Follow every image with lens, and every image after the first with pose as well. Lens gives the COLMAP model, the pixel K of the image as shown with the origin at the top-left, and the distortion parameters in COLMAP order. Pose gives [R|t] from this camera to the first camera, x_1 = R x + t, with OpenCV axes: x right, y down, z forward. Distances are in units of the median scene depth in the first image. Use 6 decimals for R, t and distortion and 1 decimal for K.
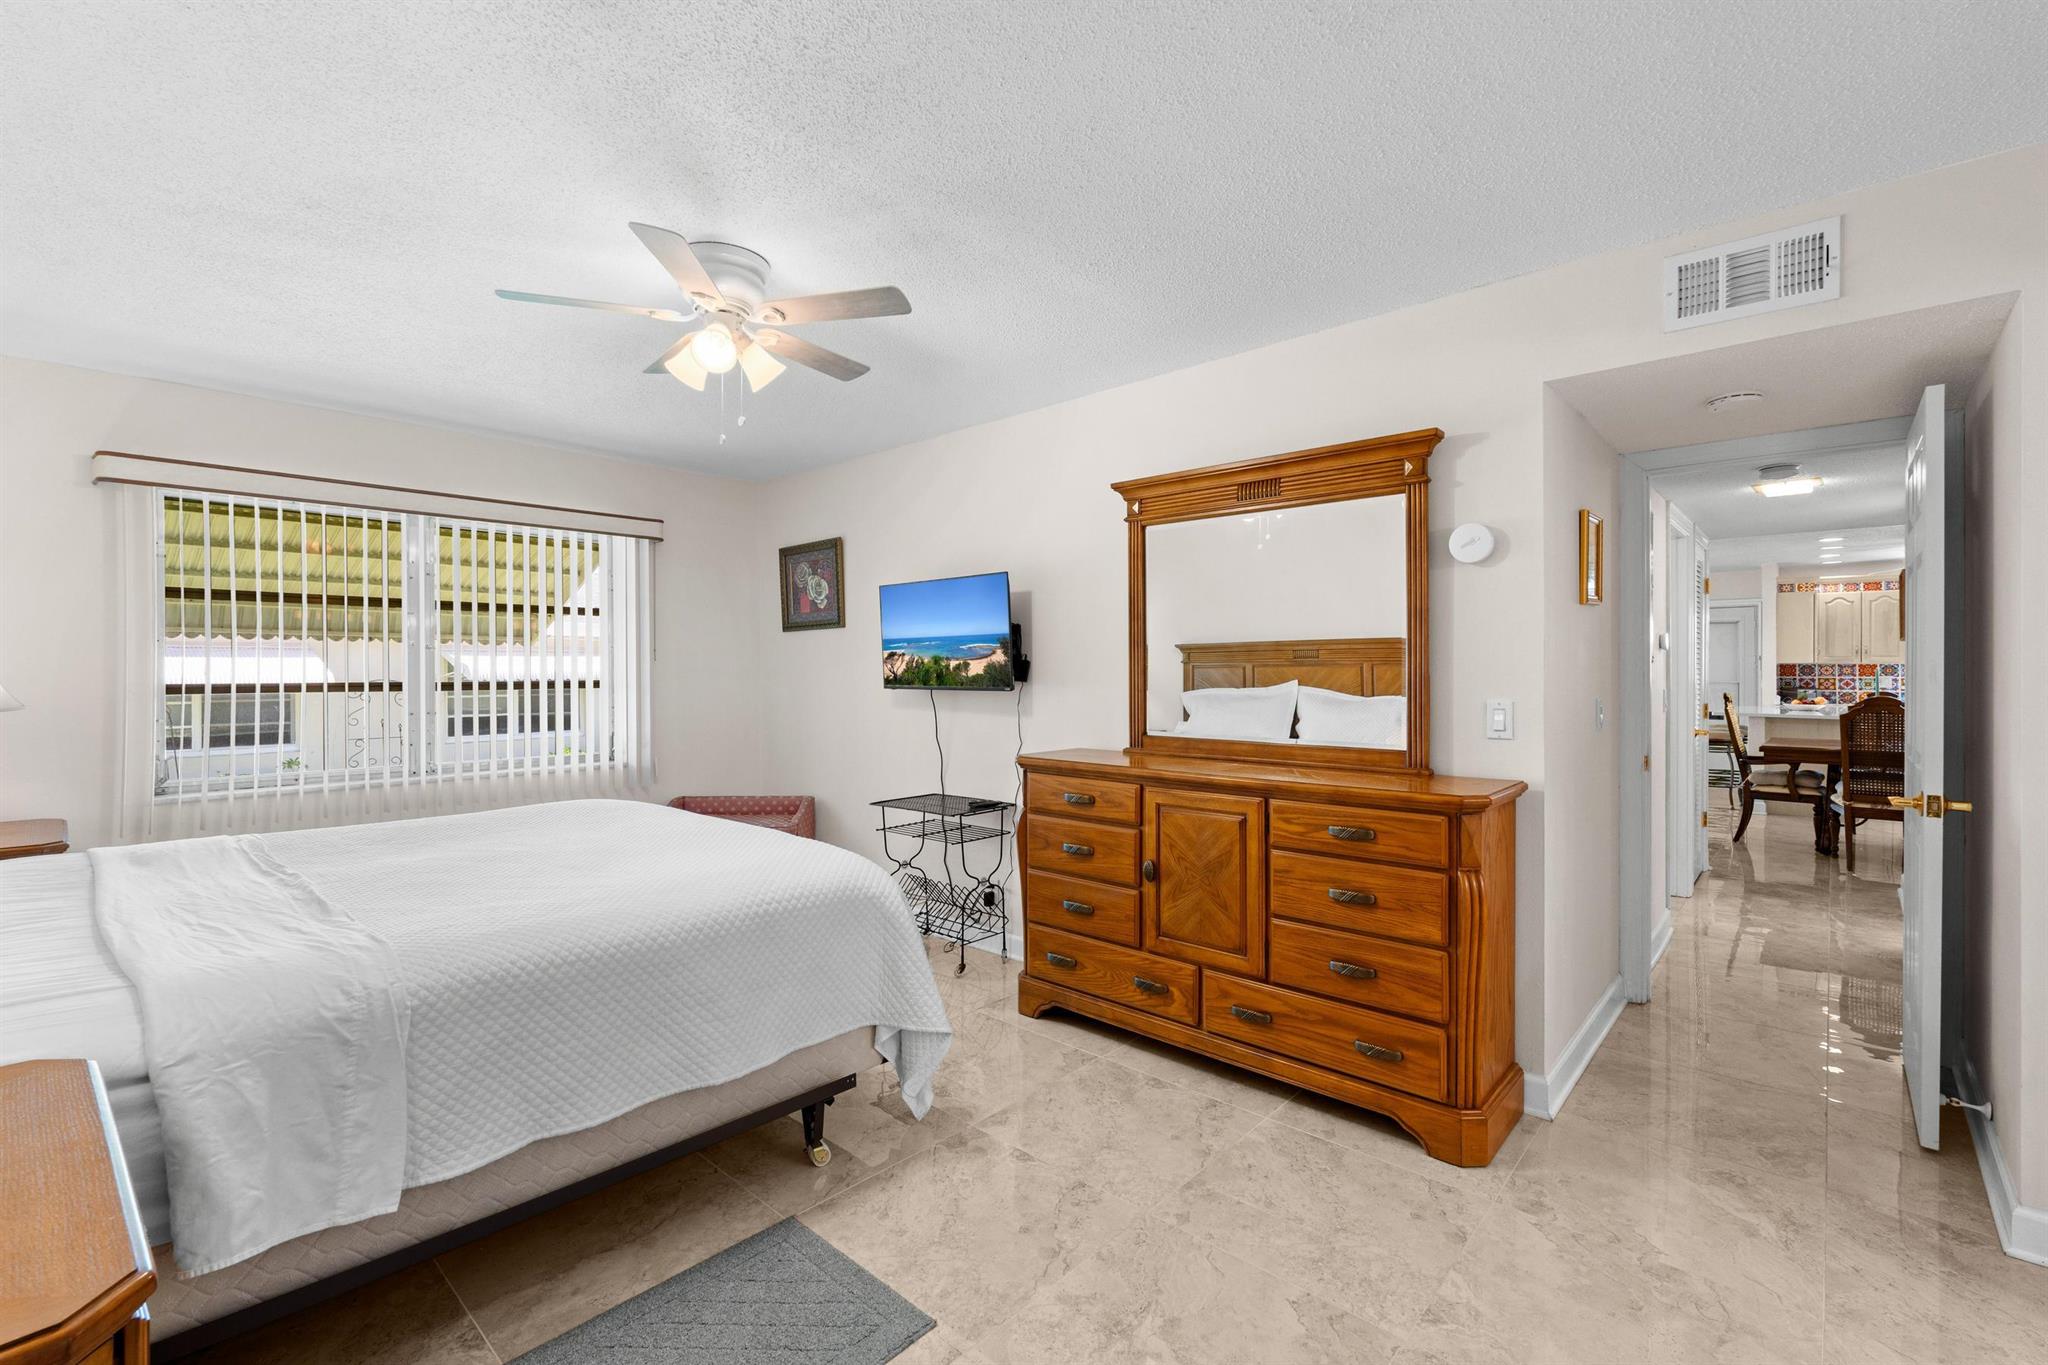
lens RADIAL K [[897.3, 0, 1002.2], [0, 897.3, 678.7], [0, 0, 1]] dist [-0.008360, 0.000632]
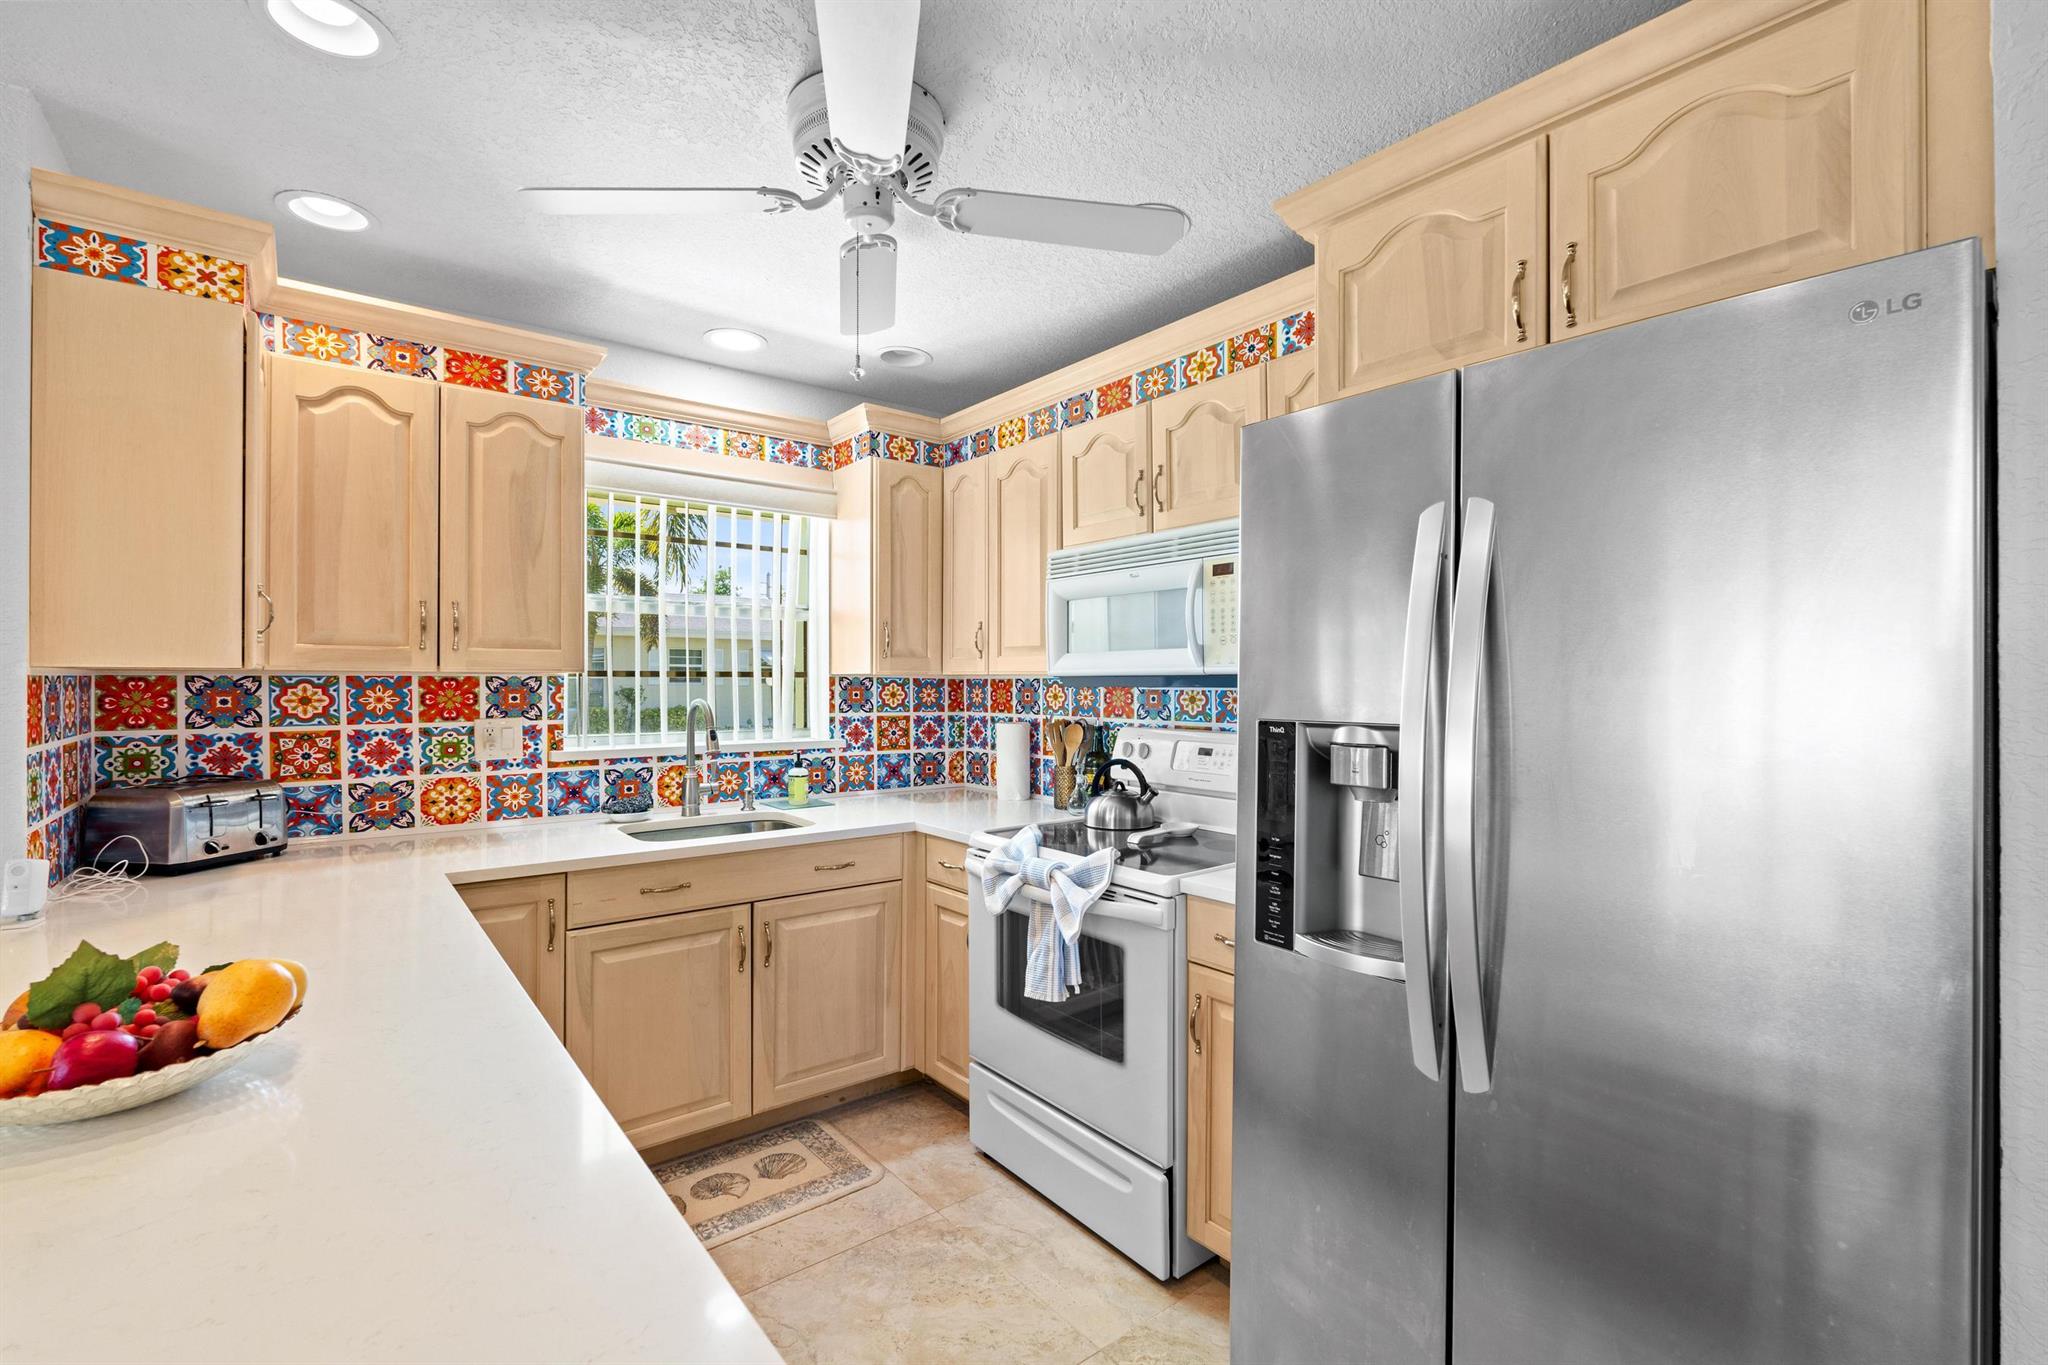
lens RADIAL K [[897.3, 0, 1027.2], [0, 897.3, 679.1], [0, 0, 1]] dist [-0.008360, 0.000632]
pose [[0.143130, 0.008991, 0.989663, 0.725500], [0.002056, 0.999954, -0.009382, -0.012705], [-0.989702, 0.003378, 0.143105, 0.784031]]
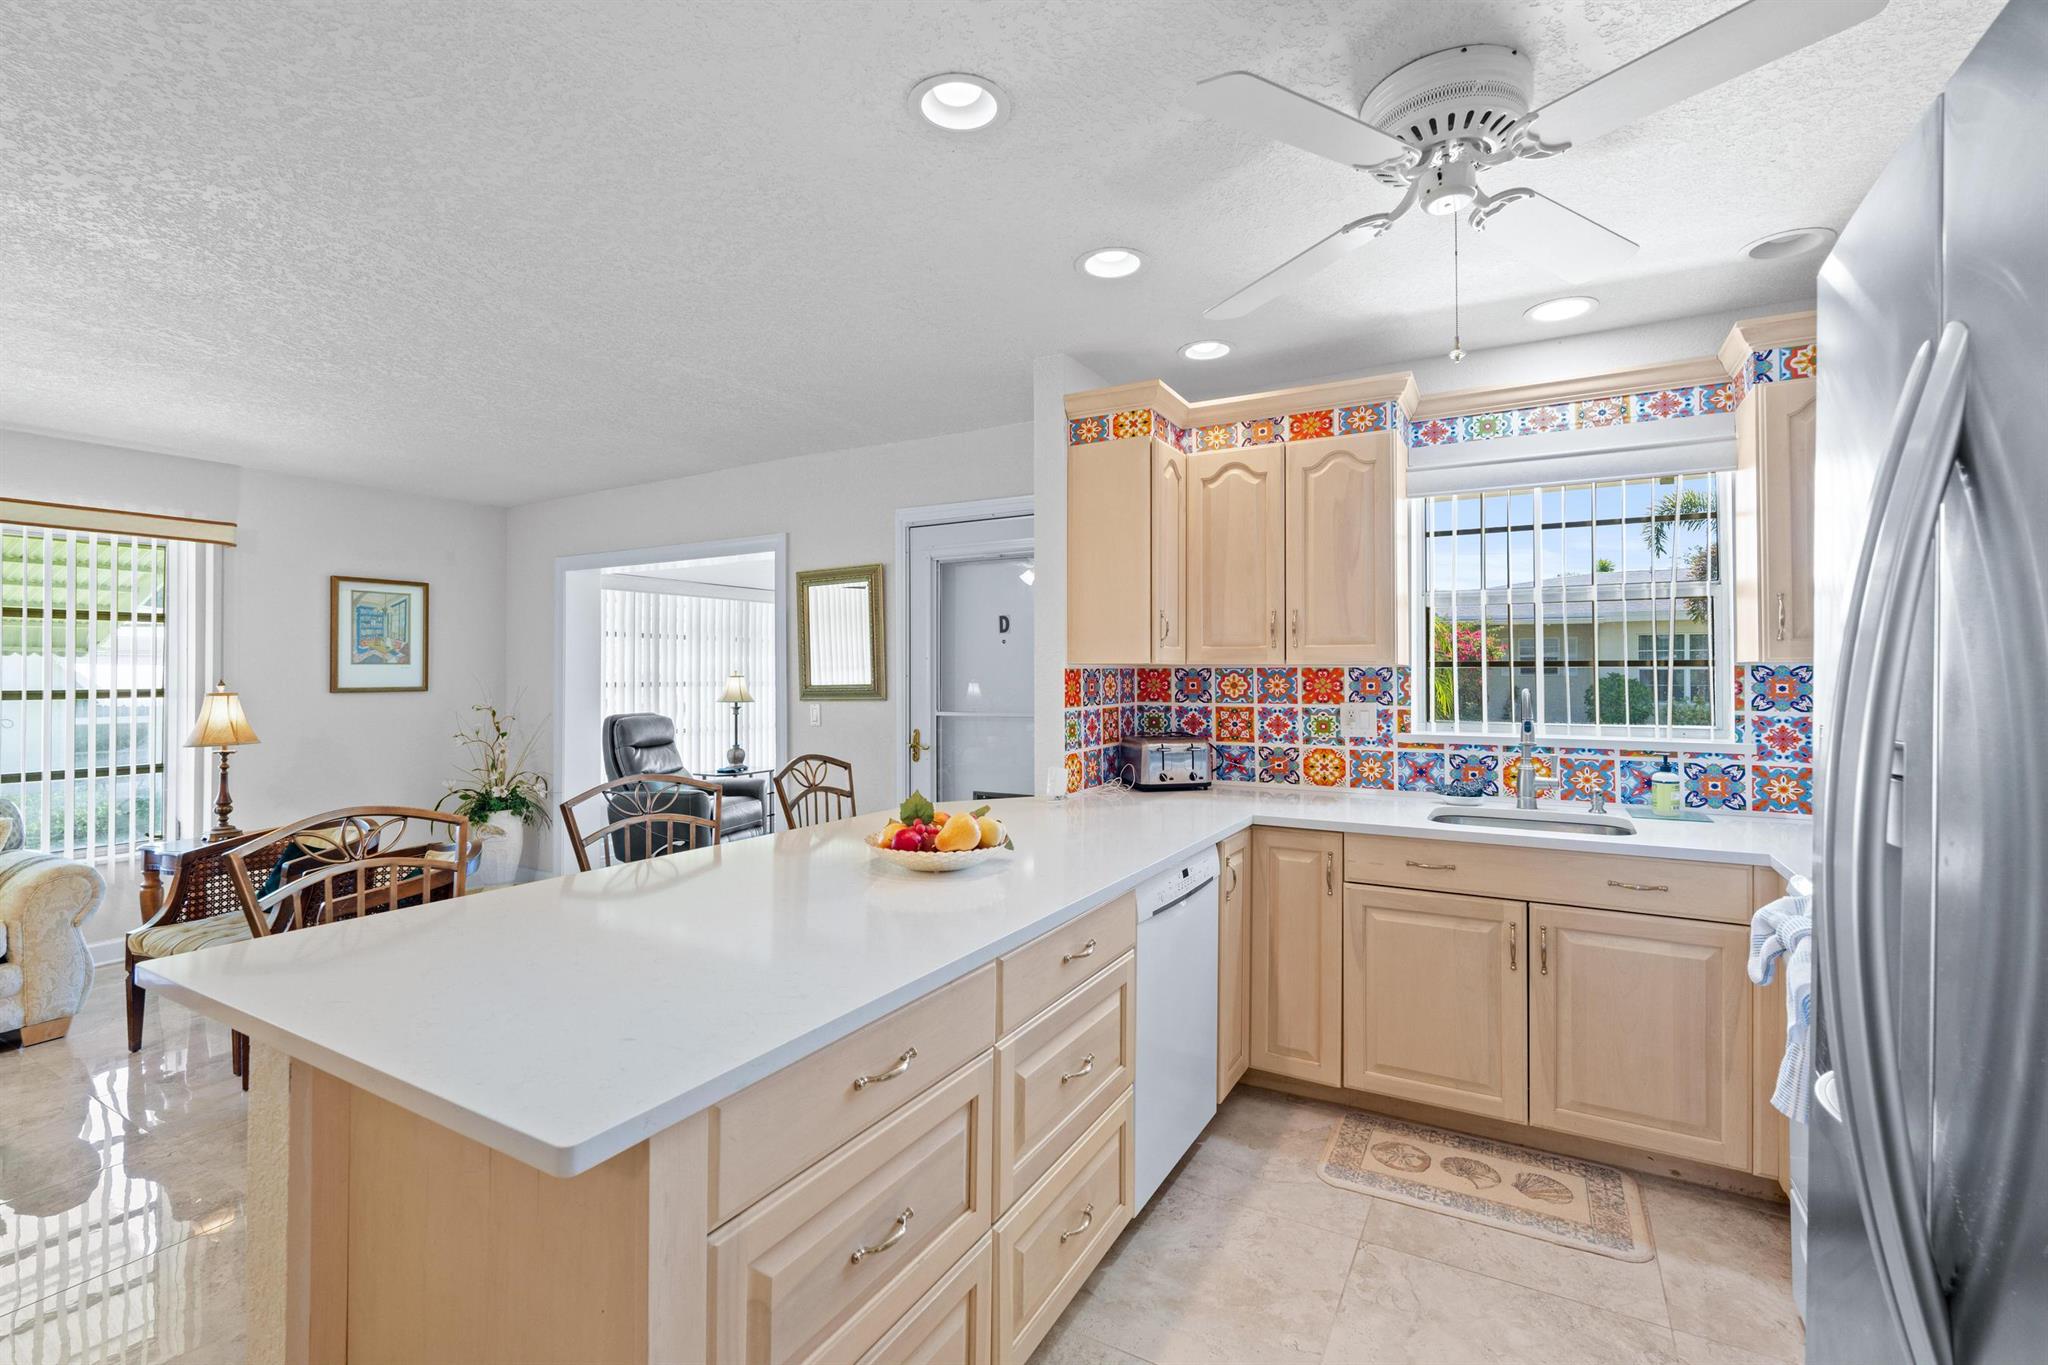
lens RADIAL K [[897.3, 0, 1025.3], [0, 897.3, 664.2], [0, 0, 1]] dist [-0.008360, 0.000632]
pose [[0.969343, 0.007260, 0.245604, 0.775061], [-0.004236, 0.999909, -0.012839, -0.012941], [-0.245675, 0.011405, 0.969285, 0.692621]]
